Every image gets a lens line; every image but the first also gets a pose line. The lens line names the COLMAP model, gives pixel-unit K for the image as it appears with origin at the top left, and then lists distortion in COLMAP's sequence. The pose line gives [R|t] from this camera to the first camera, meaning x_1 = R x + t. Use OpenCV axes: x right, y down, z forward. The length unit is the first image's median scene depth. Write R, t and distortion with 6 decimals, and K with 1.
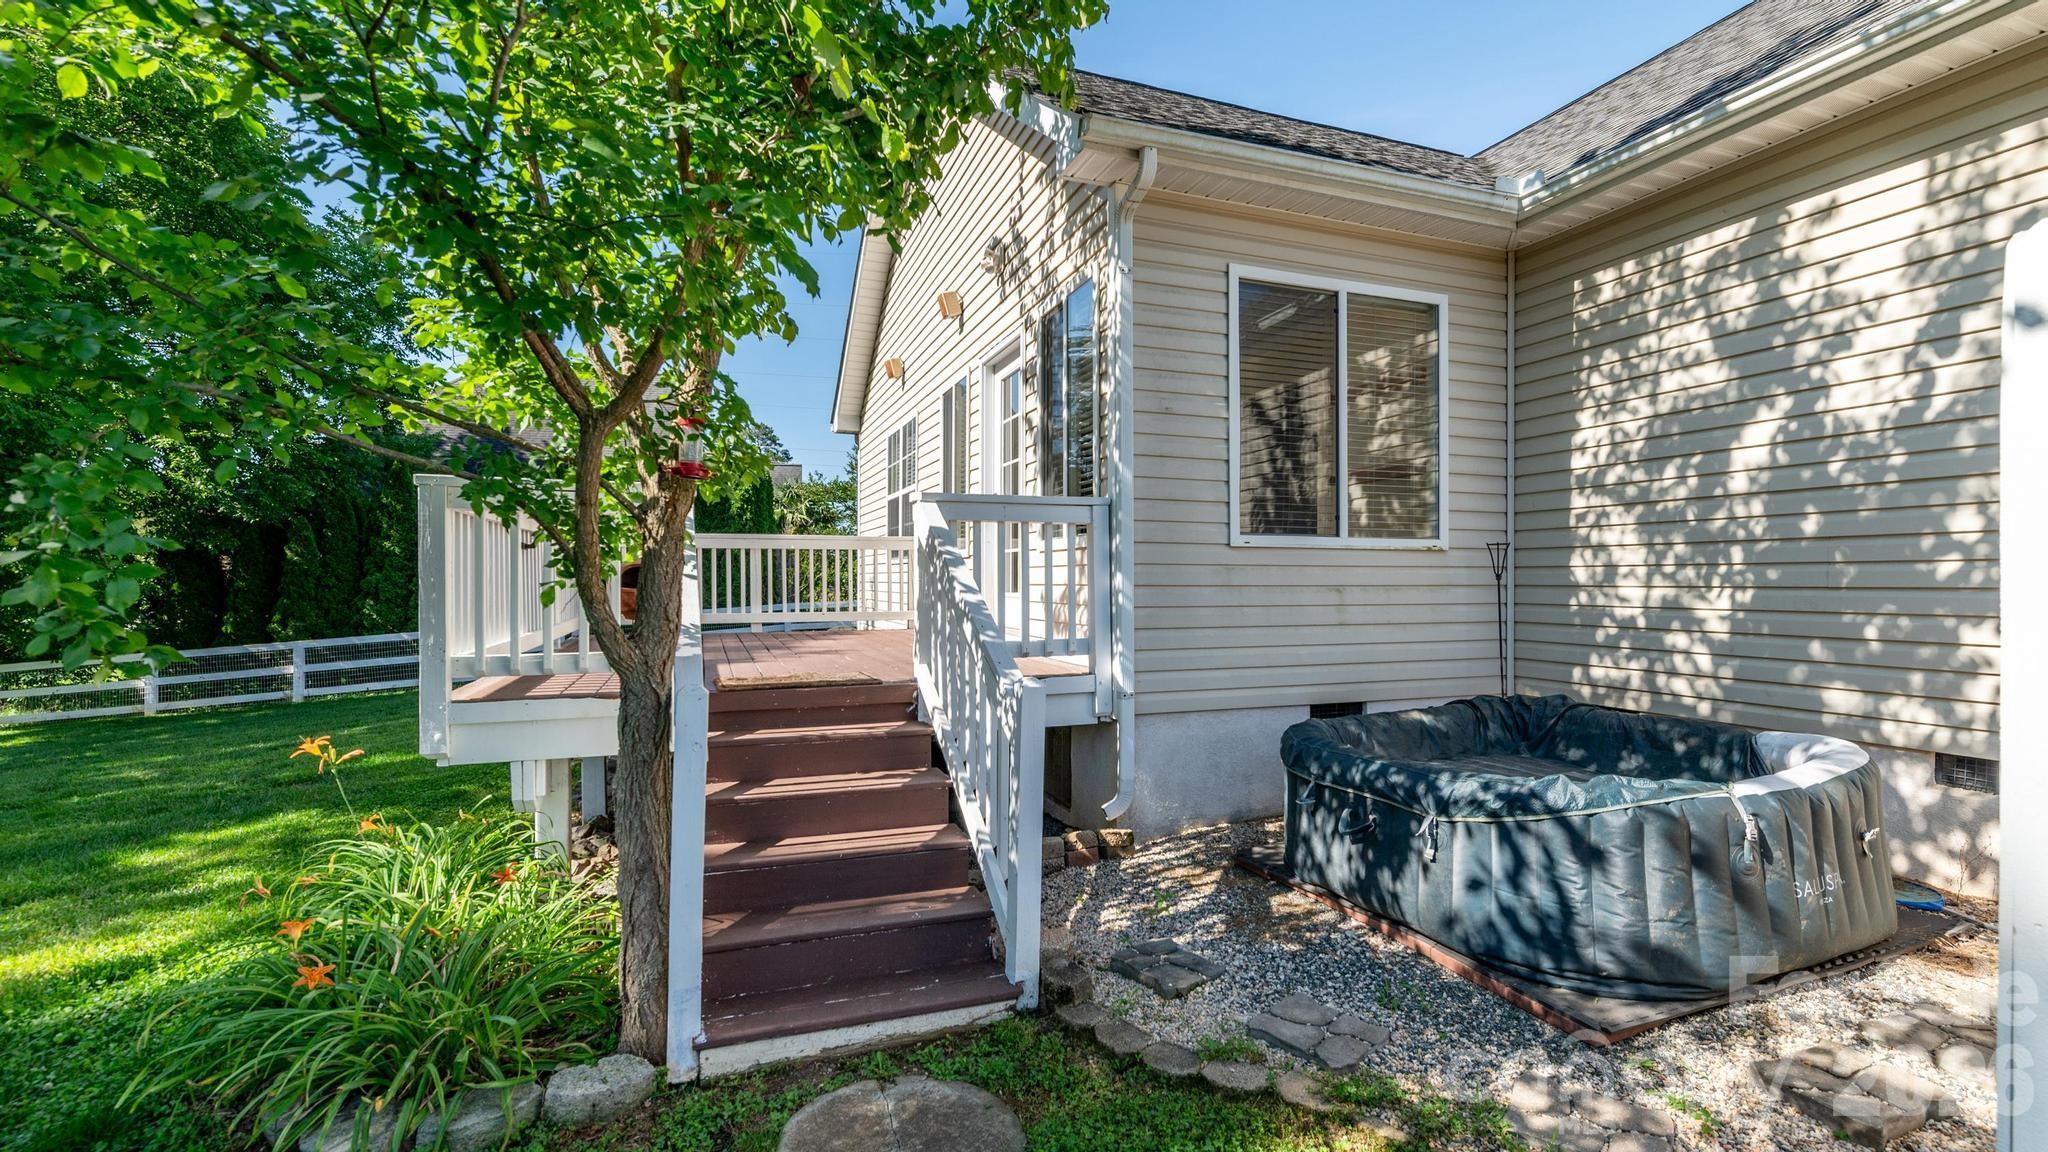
lens RADIAL K [[890.7, 0, 1039.4], [0, 890.7, 587.8], [0, 0, 1]] dist [-0.003895, 0.000802]
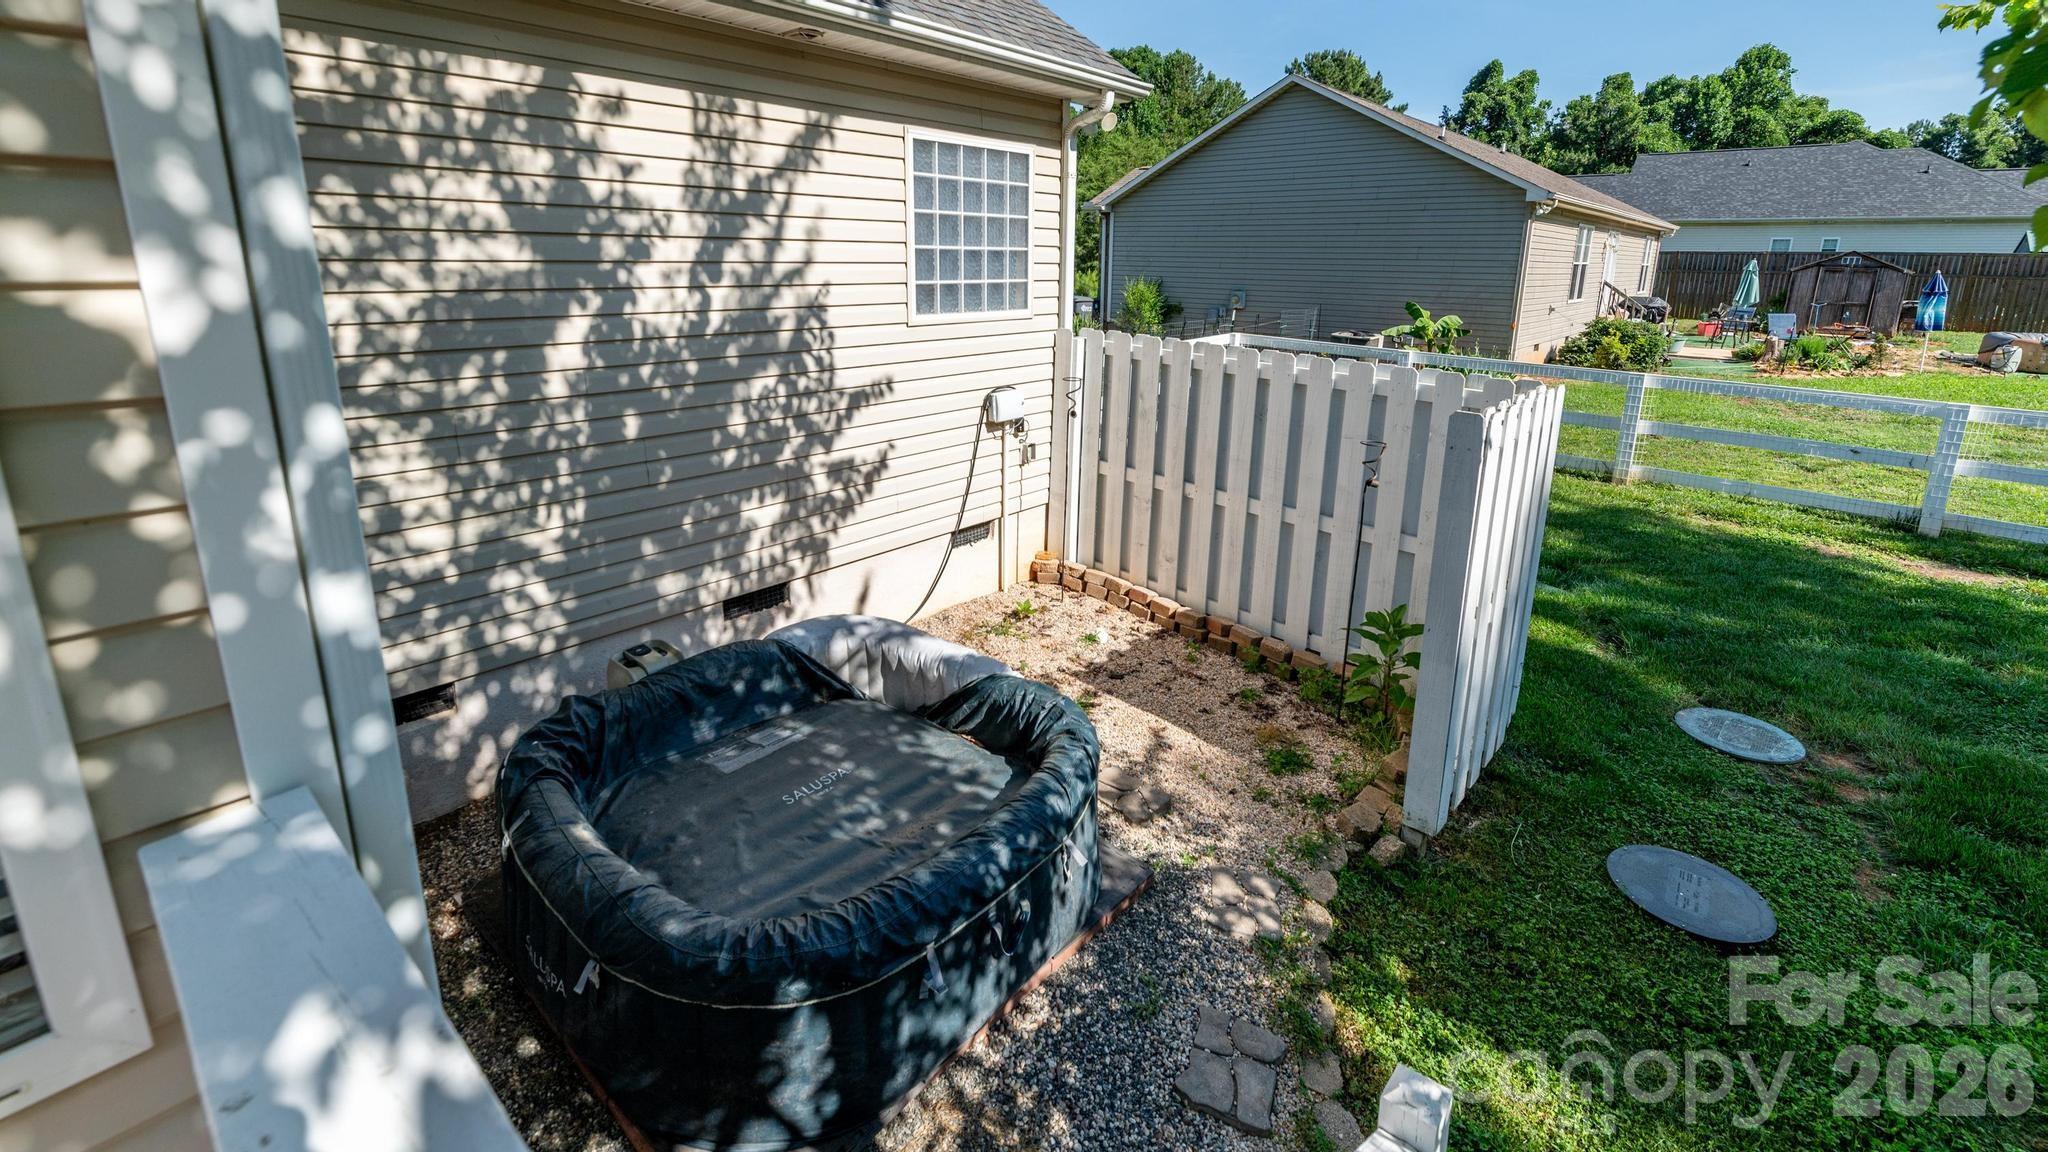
lens RADIAL K [[890.7, 0, 1029.5], [0, 890.7, 464.7], [0, 0, 1]] dist [-0.003895, 0.000802]
pose [[-0.470144, -0.209109, 0.857460, -0.184439], [-0.008012, 0.972499, 0.232770, -0.245722], [-0.882554, 0.102565, -0.458890, 0.980592]]
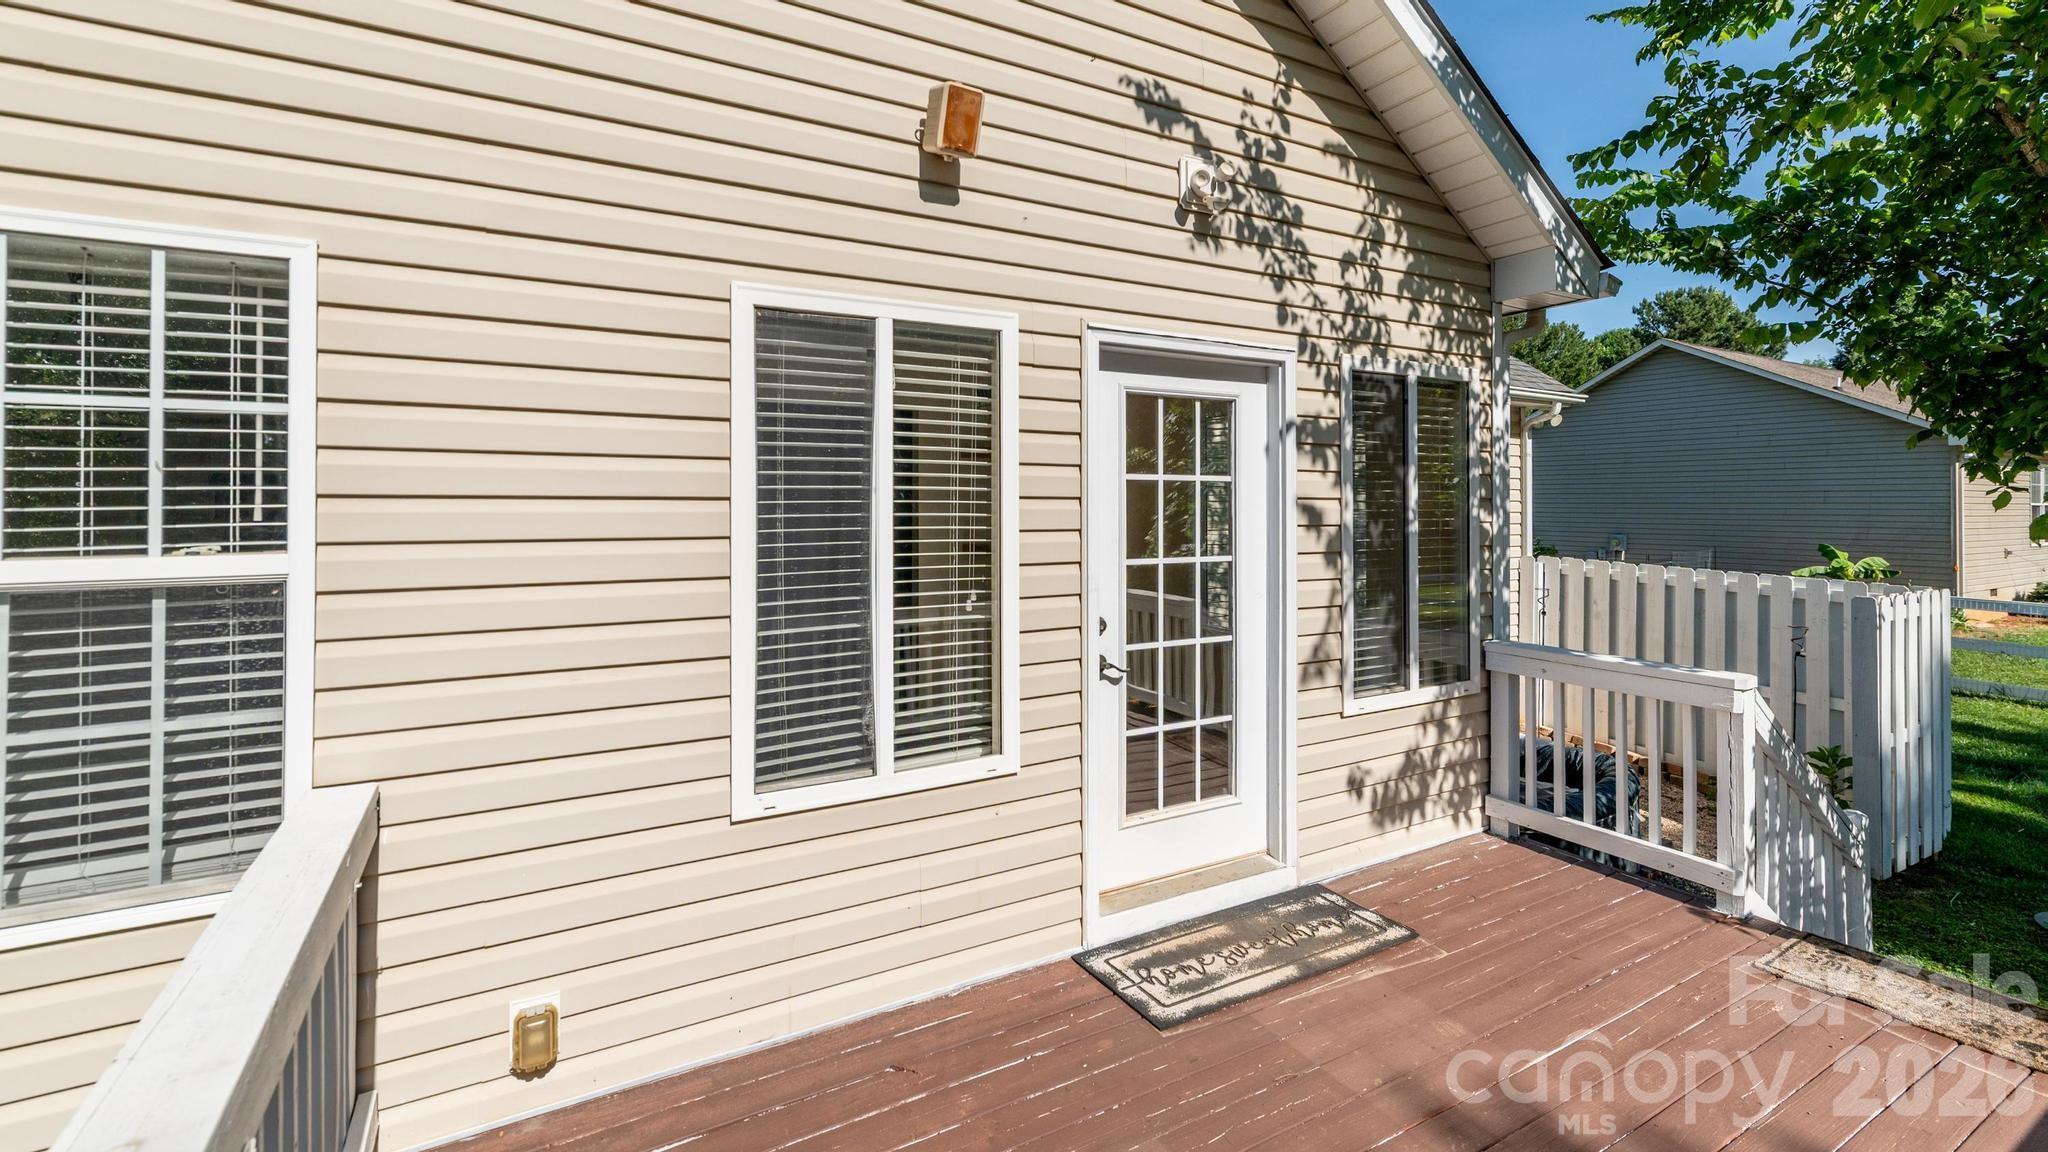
lens RADIAL K [[890.7, 0, 1037.4], [0, 890.7, 485.0], [0, 0, 1]] dist [-0.003895, 0.000802]
pose [[-0.161010, 0.014489, 0.986846, -0.796981], [0.002560, 0.999895, -0.014262, -0.263357], [-0.986949, 0.000230, -0.161030, 1.705925]]
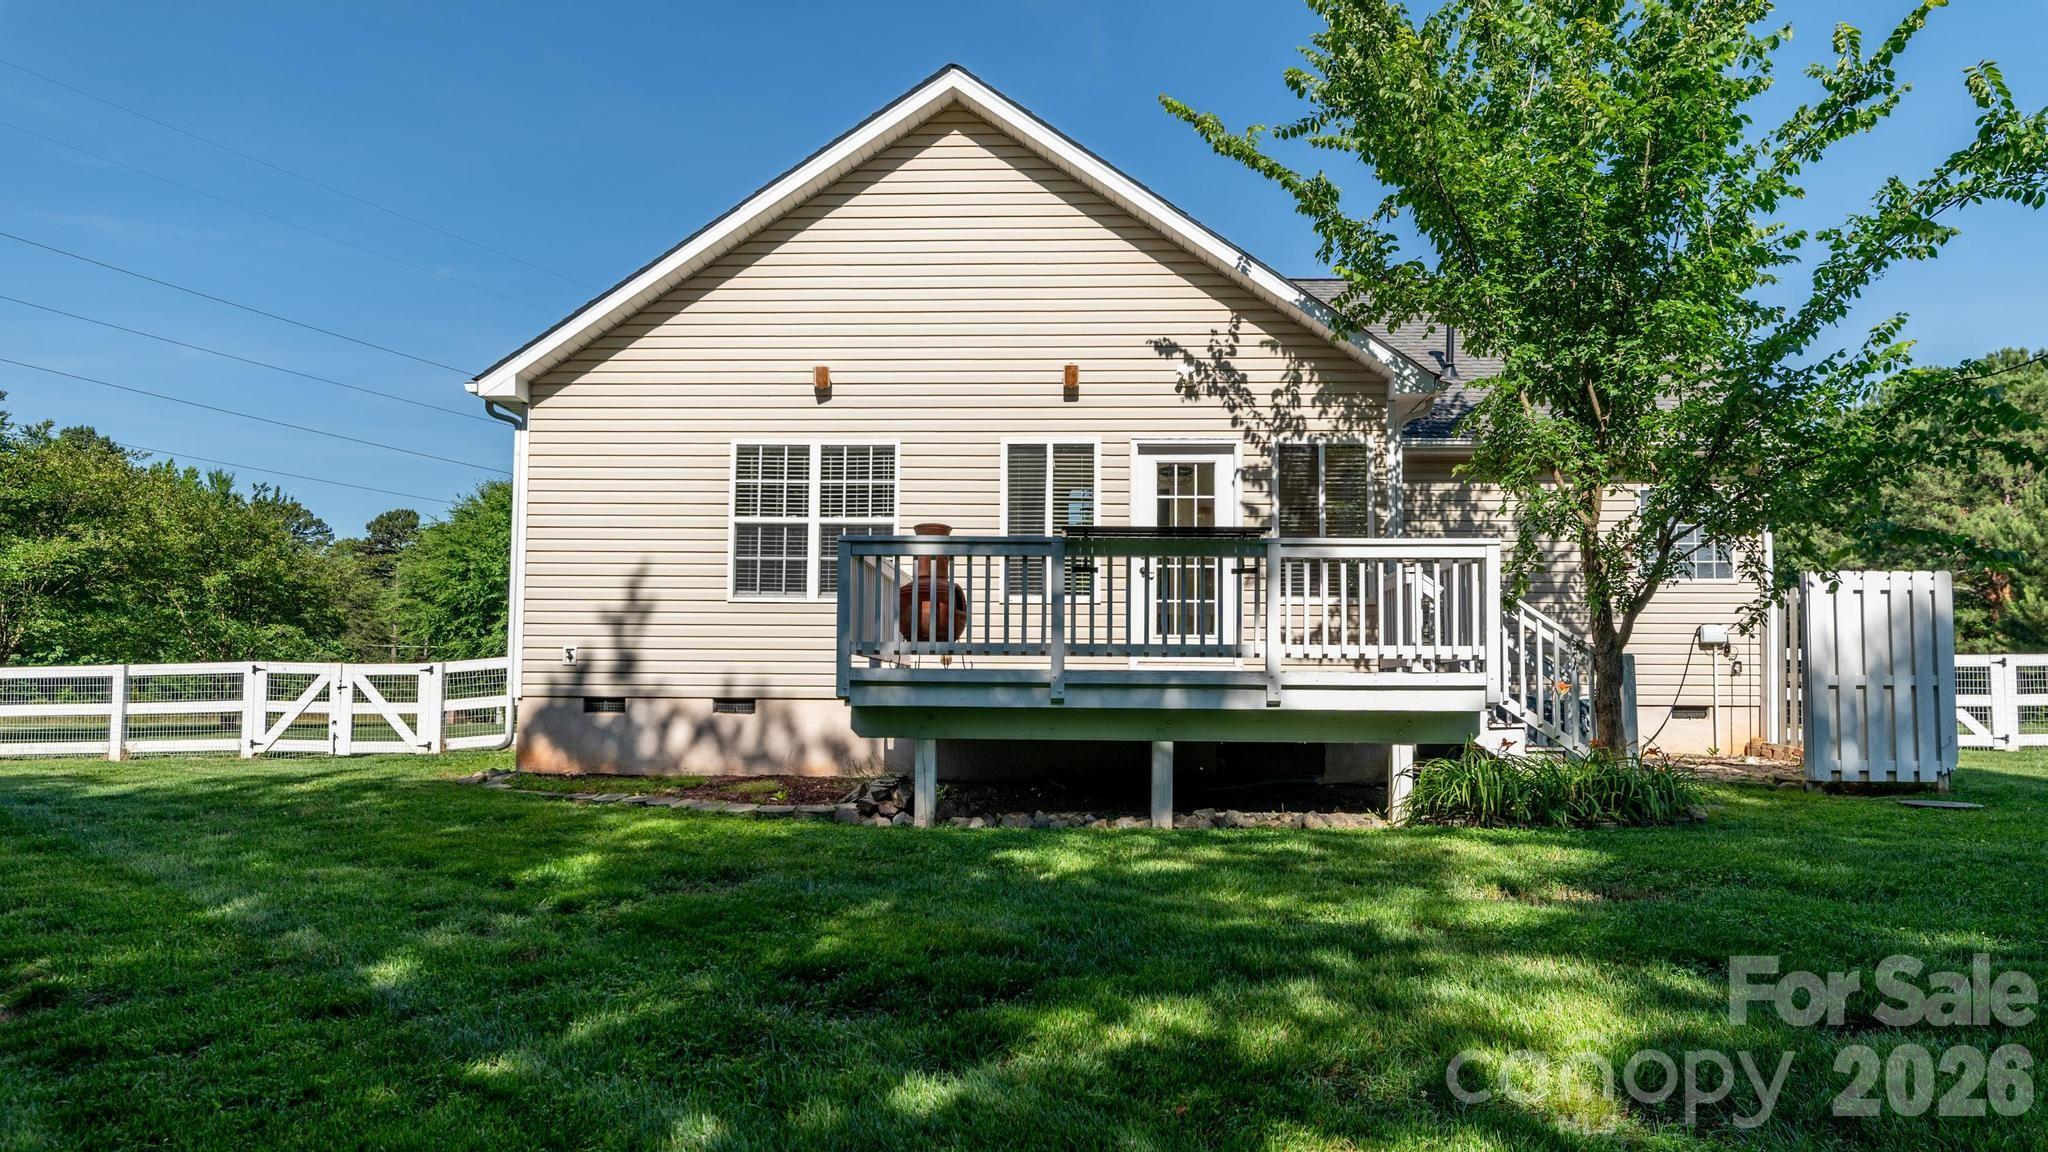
lens RADIAL K [[1354.2, 0, 1023.2], [0, 1354.2, 595.9], [0, 0, 1]] dist [-0.002430, -0.009445]
pose [[0.386570, 0.073275, 0.919344, -2.778318], [-0.000269, 0.996848, -0.079339, 0.155309], [-0.922260, 0.030423, 0.385371, 0.674978]]
